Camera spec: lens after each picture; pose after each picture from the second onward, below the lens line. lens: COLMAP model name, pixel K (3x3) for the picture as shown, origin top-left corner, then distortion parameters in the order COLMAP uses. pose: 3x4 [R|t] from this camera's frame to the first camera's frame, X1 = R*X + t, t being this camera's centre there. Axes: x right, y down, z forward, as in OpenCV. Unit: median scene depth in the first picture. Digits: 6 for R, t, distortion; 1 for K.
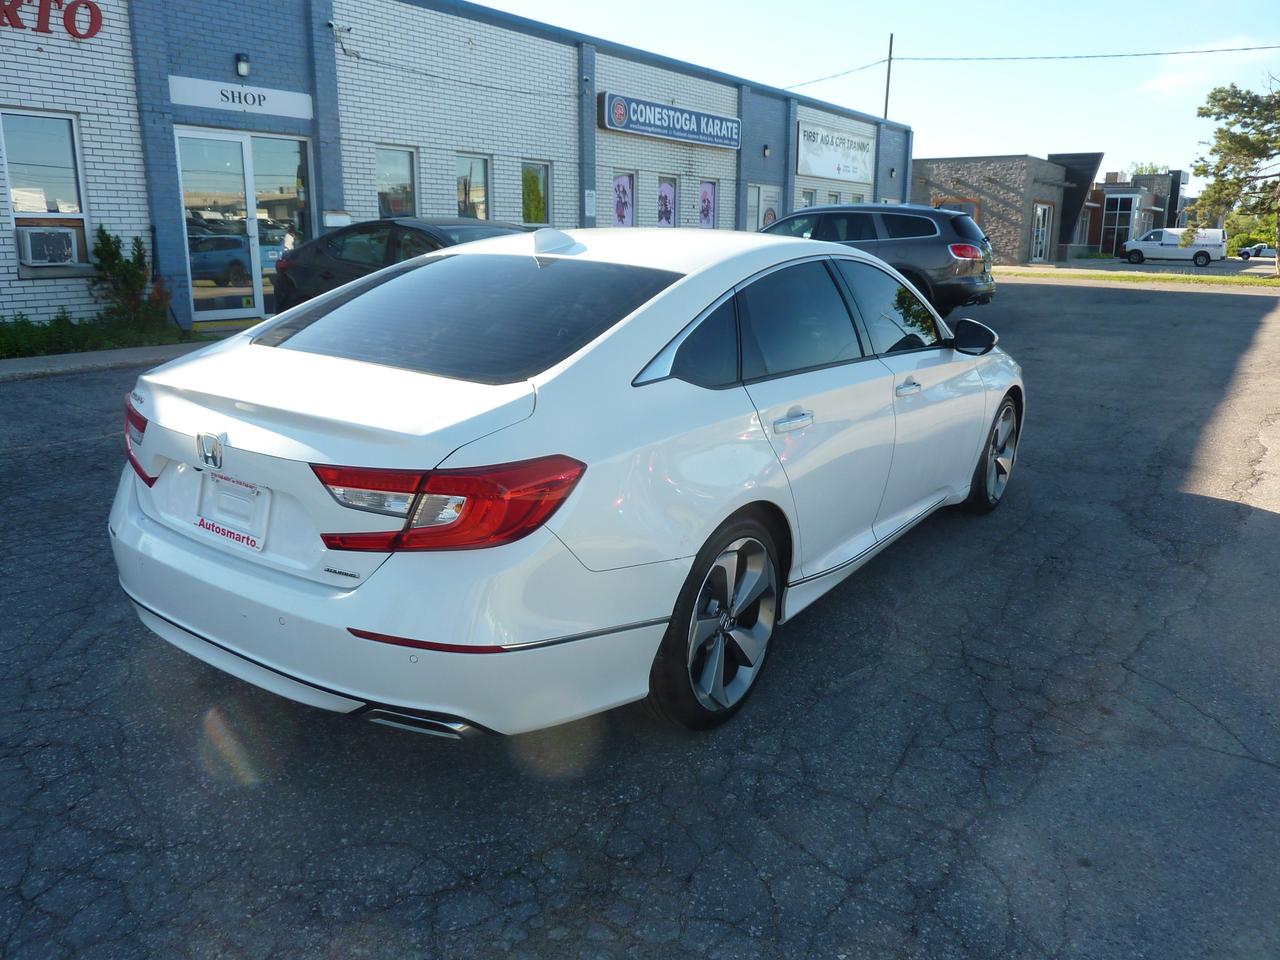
lens RADIAL K [[968.3, 0, 644.6], [0, 968.3, 479.0], [0, 0, 1]] dist [-0.030764, -0.004310]
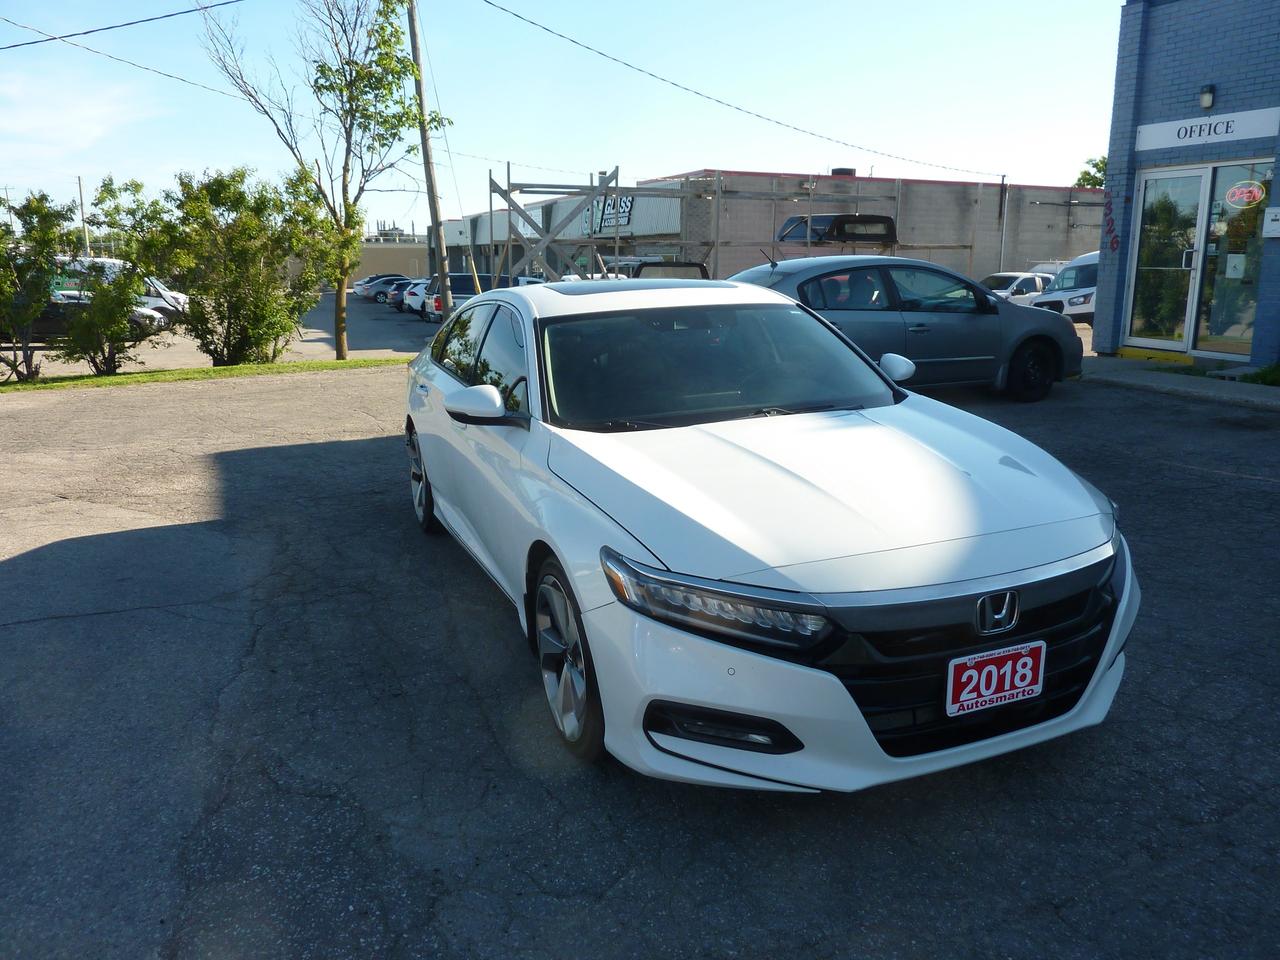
lens RADIAL K [[968.3, 0, 640.9], [0, 968.3, 483.7], [0, 0, 1]] dist [-0.030764, -0.004310]
pose [[-0.549703, 0.181552, -0.815393, 0.370002], [-0.205385, 0.916762, 0.342585, -0.154672], [0.809718, 0.355790, -0.466659, 0.585355]]
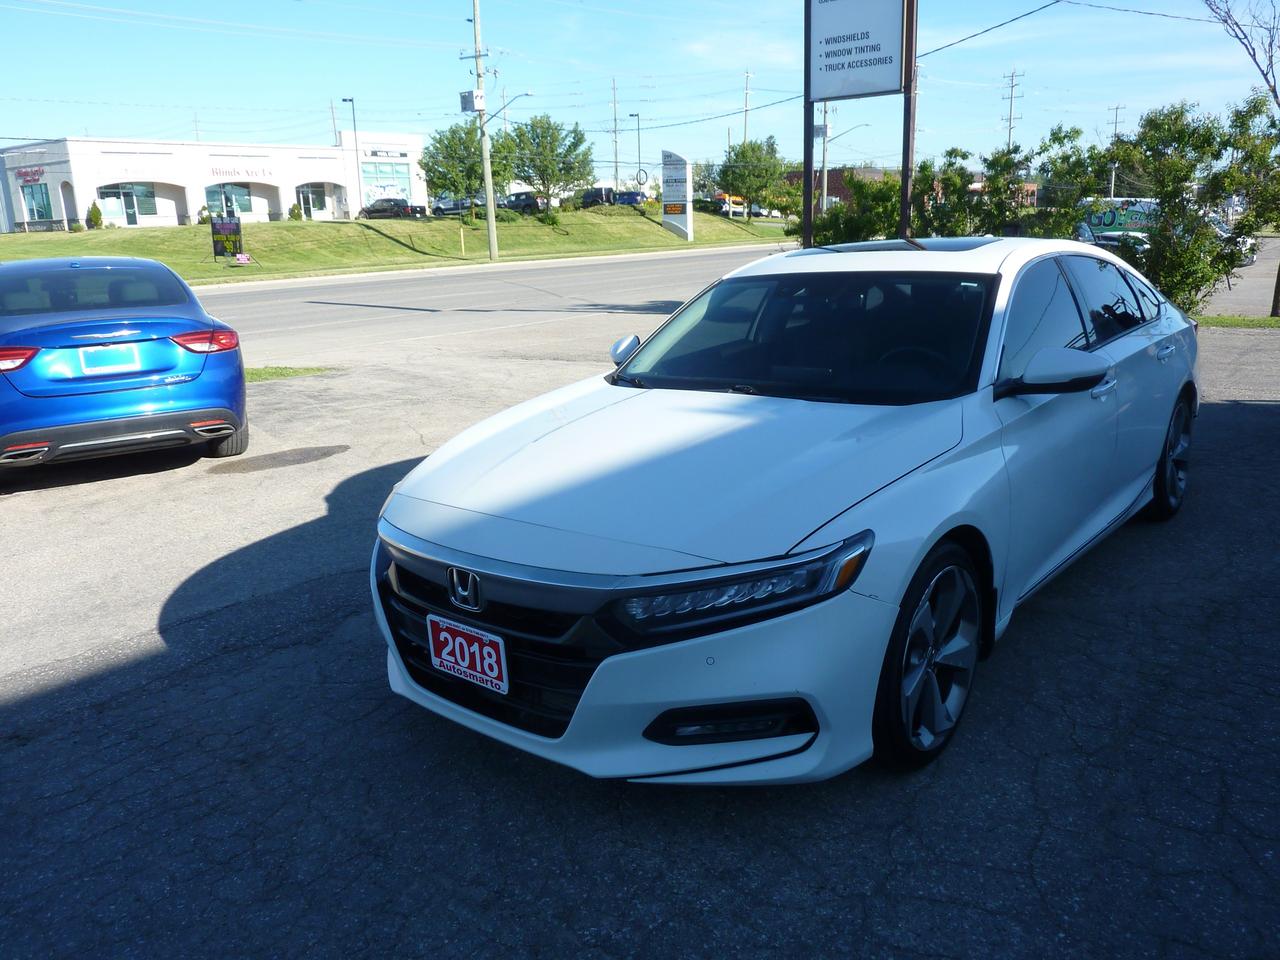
lens RADIAL K [[968.3, 0, 640.3], [0, 968.3, 481.8], [0, 0, 1]] dist [-0.030764, -0.004310]
pose [[-0.995507, 0.000850, 0.094689, 0.087961], [0.047227, 0.871171, 0.488703, -0.198968], [-0.082075, 0.490979, -0.867296, 0.739146]]
